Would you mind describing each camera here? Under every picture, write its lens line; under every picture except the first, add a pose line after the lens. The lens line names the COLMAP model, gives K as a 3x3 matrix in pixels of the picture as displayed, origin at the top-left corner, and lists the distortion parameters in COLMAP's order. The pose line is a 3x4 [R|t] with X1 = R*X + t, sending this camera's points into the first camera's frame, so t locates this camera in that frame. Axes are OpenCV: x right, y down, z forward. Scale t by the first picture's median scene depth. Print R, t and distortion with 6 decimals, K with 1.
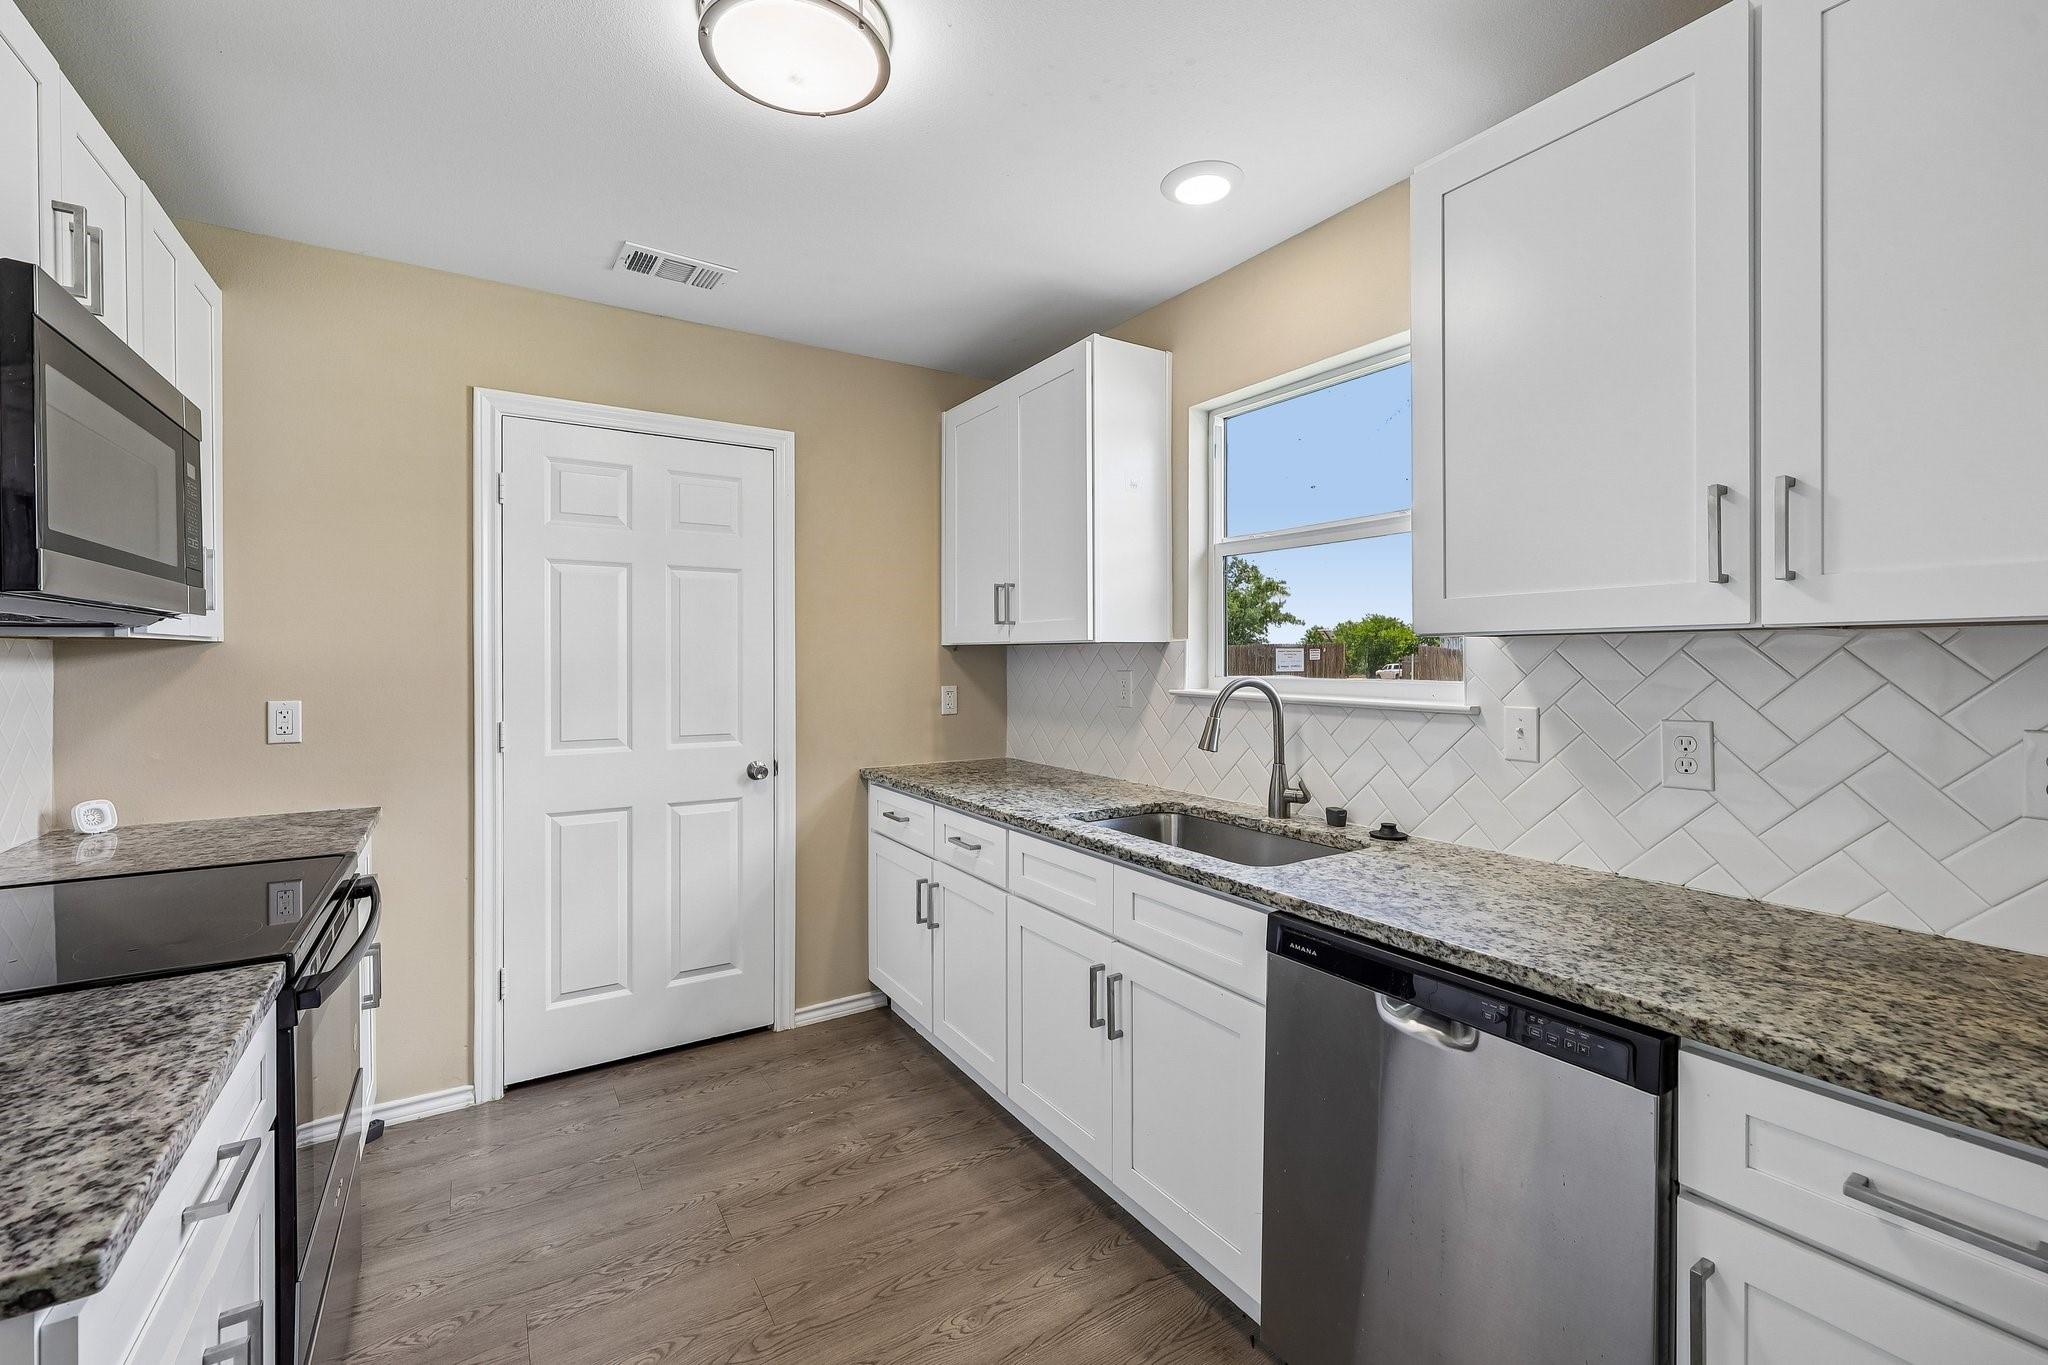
lens RADIAL K [[862.8, 0, 1019.1], [0, 862.8, 663.7], [0, 0, 1]] dist [-0.002179, 0.000293]
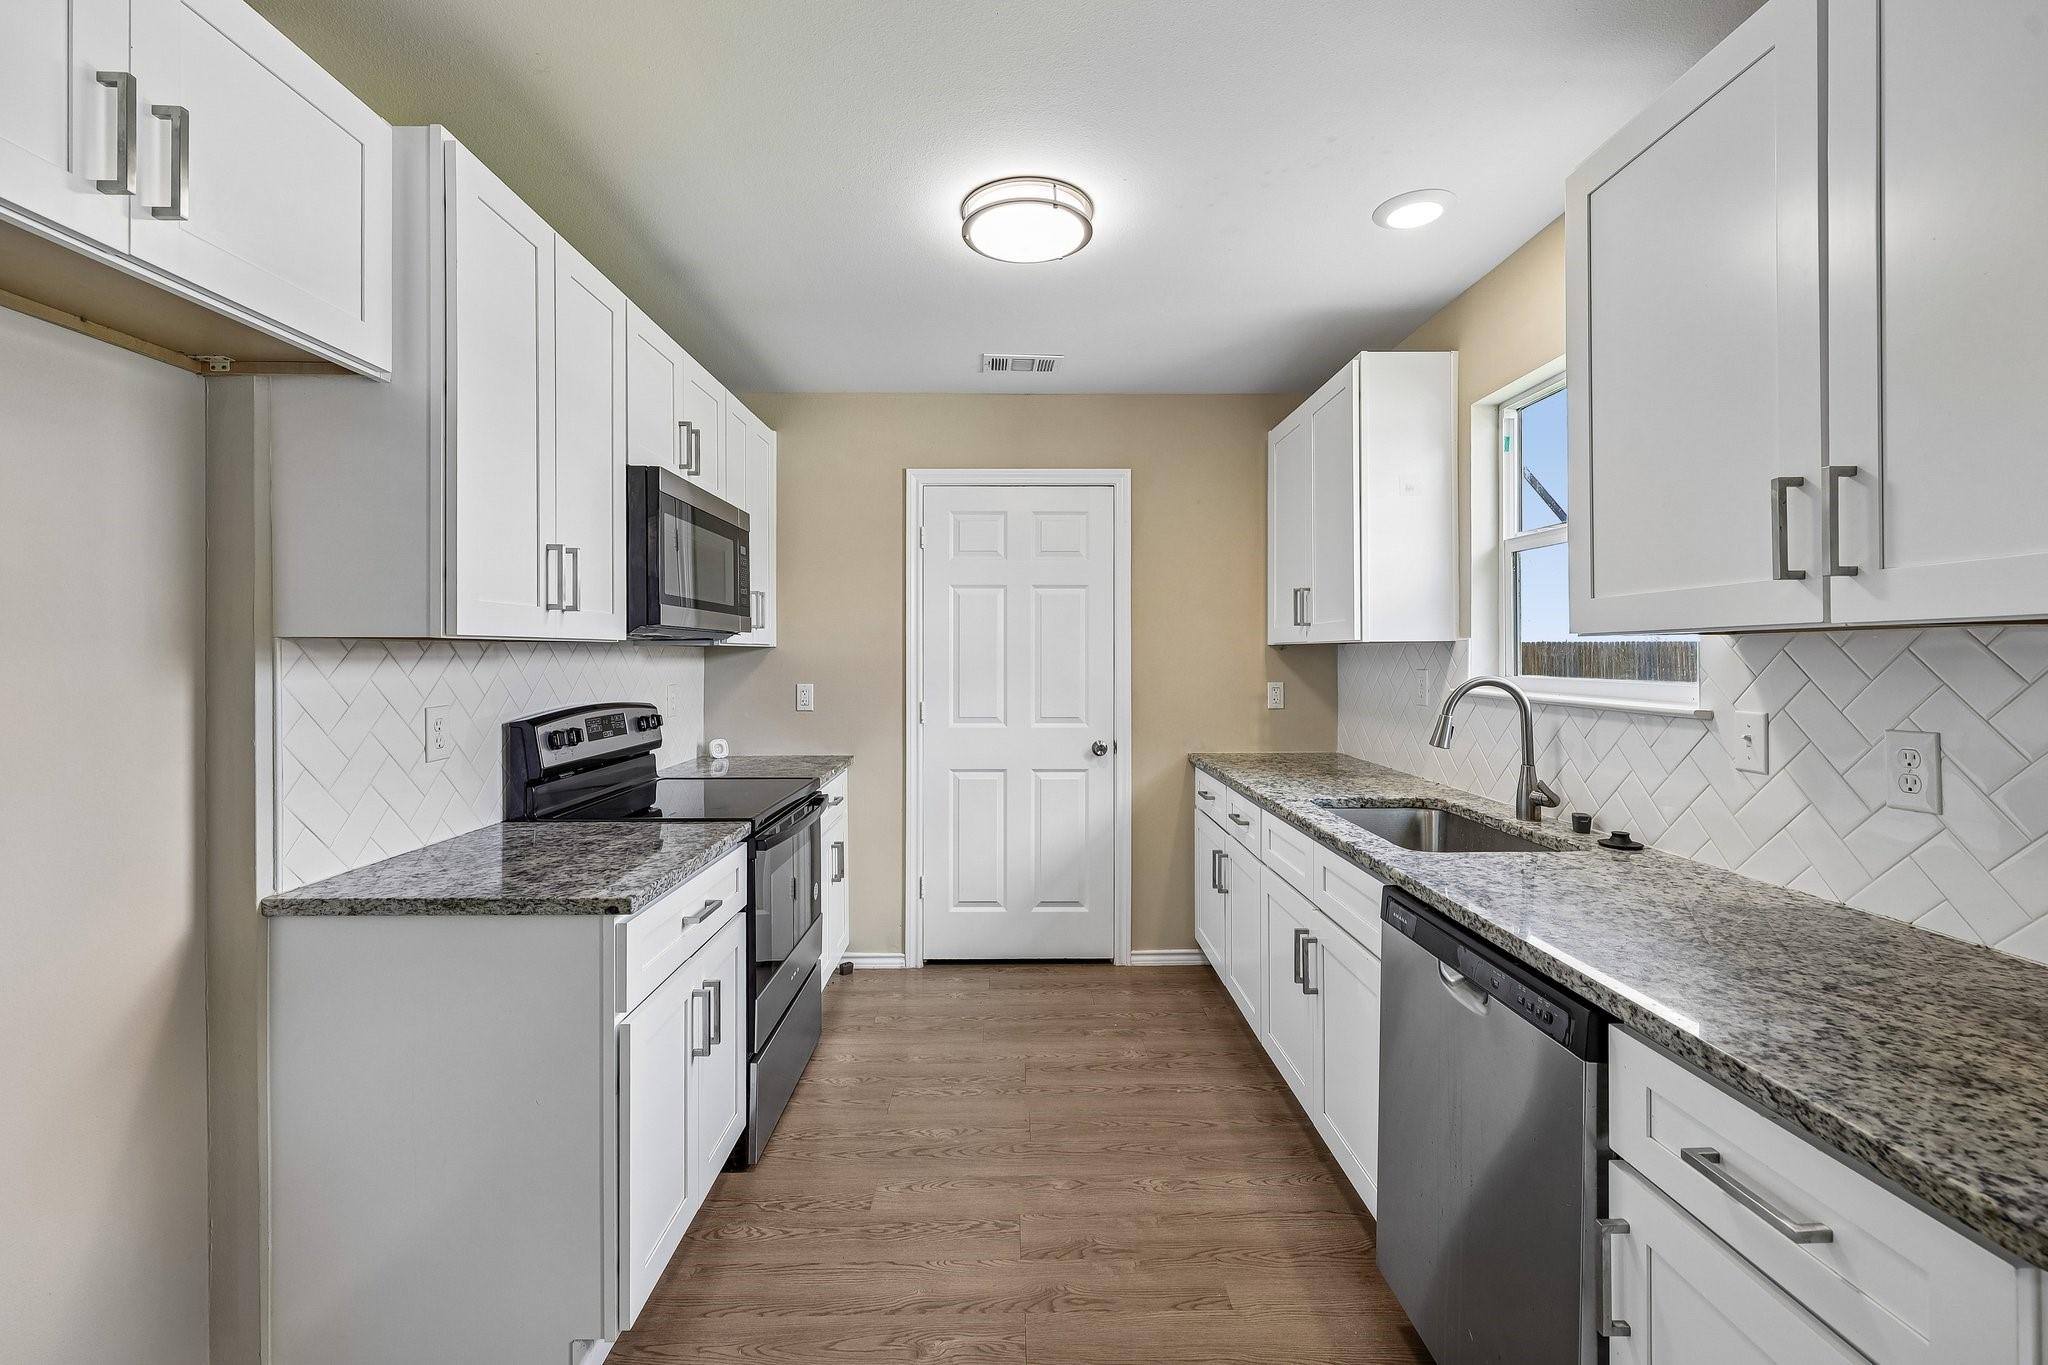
lens RADIAL K [[862.8, 0, 1007.3], [0, 862.8, 656.1], [0, 0, 1]] dist [-0.002179, 0.000293]
pose [[0.843983, -0.000311, -0.536370, 0.317415], [-0.002663, 0.999985, -0.004771, -0.001636], [0.536363, 0.005455, 0.843970, -0.140518]]
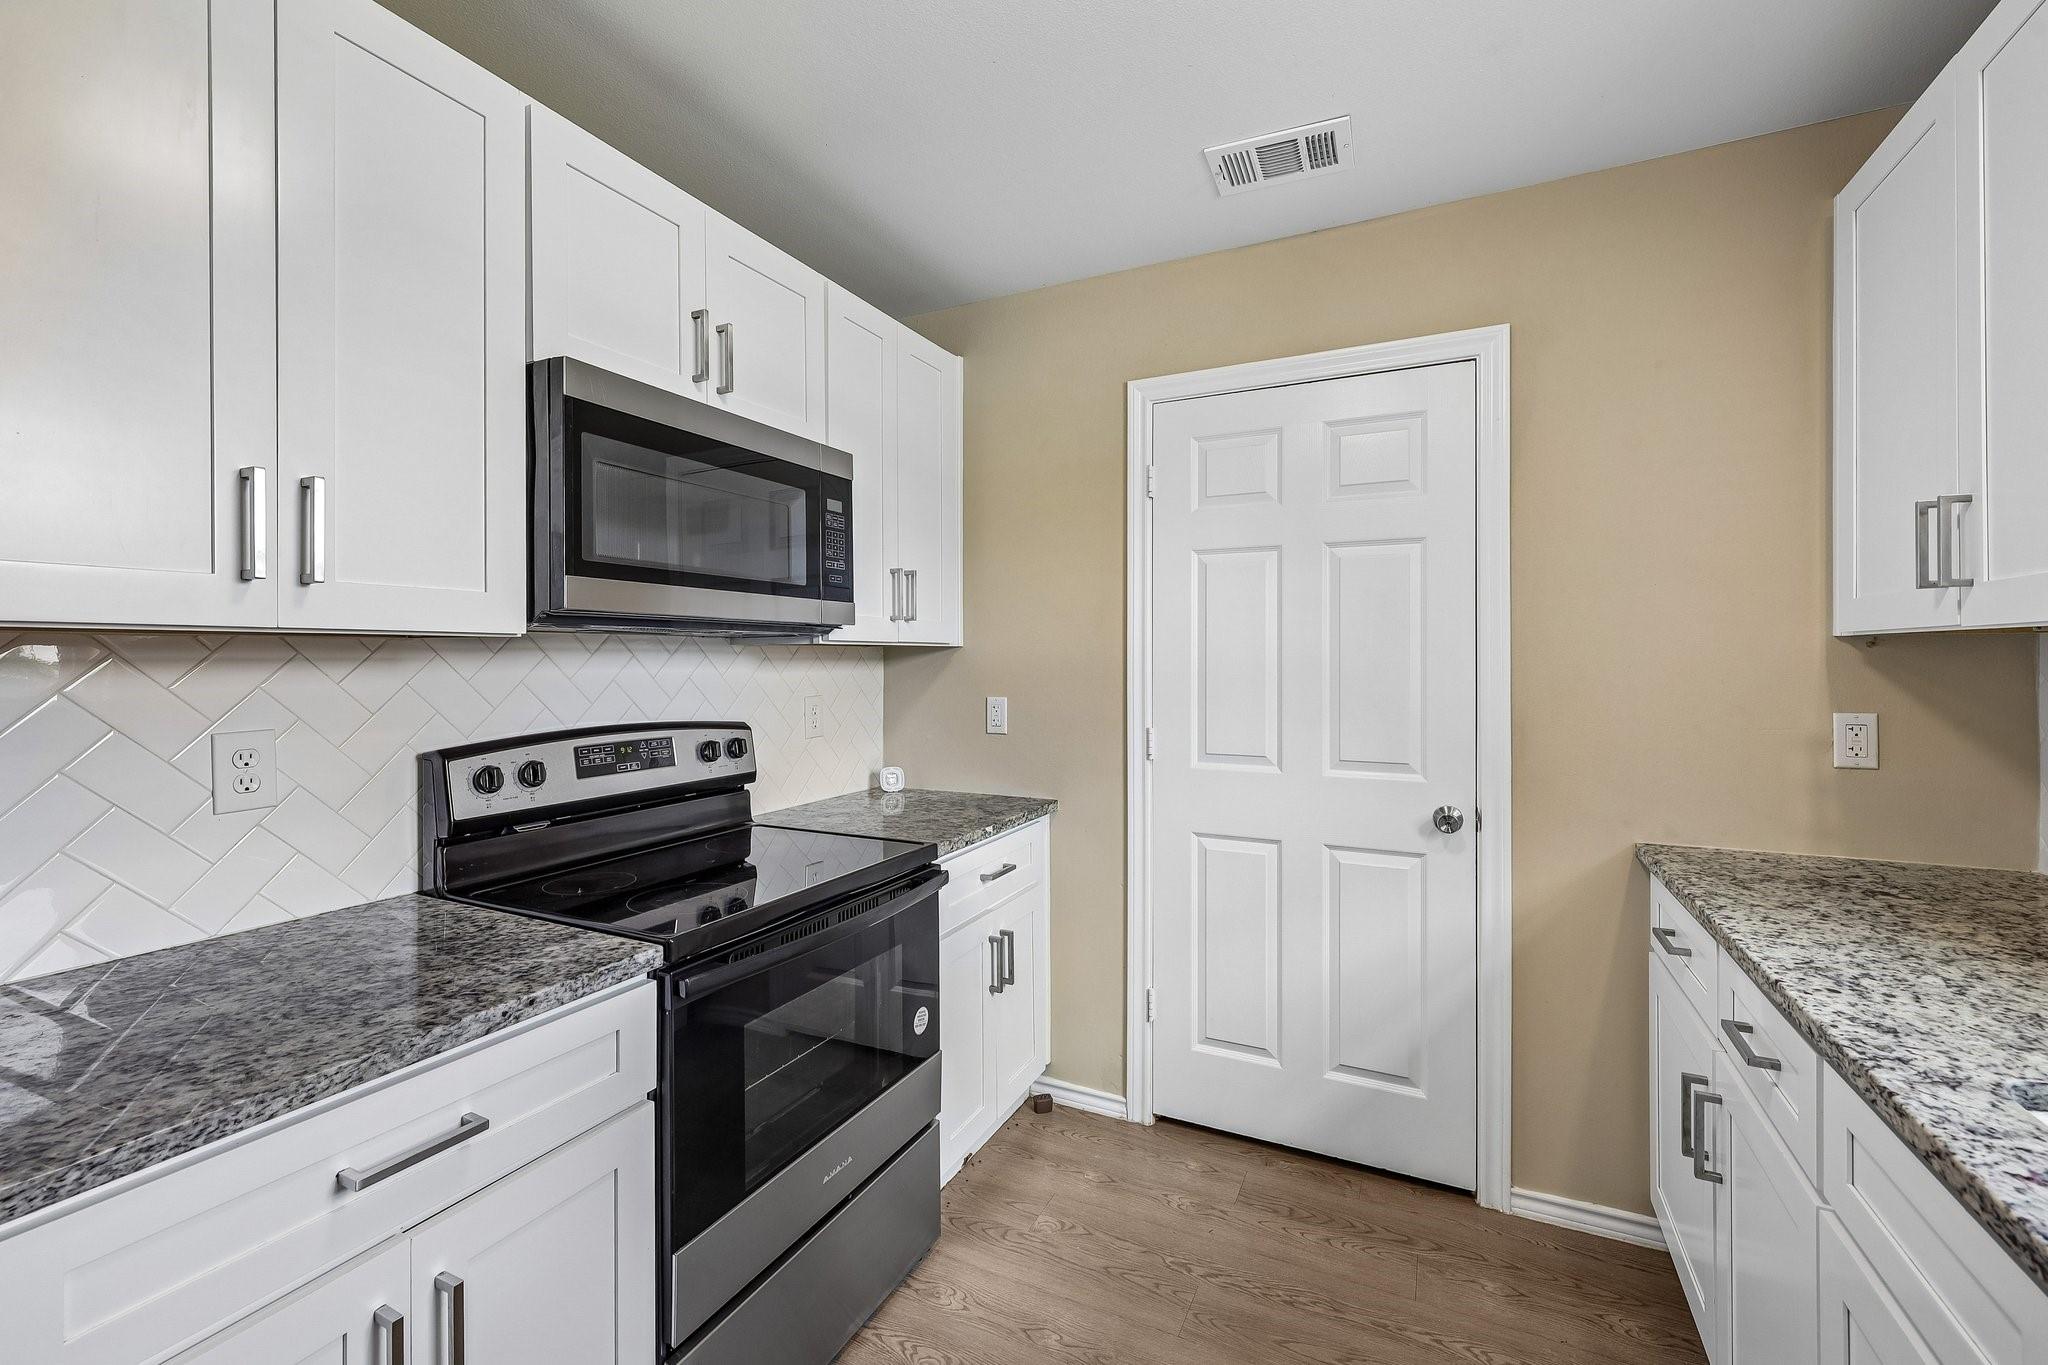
lens RADIAL K [[862.8, 0, 1010.9], [0, 862.8, 657.4], [0, 0, 1]] dist [-0.002179, 0.000293]
pose [[0.517012, -0.001362, -0.855977, 0.149308], [-0.004999, 0.999977, -0.004611, -0.004753], [0.855963, 0.006663, 0.516994, 0.428765]]
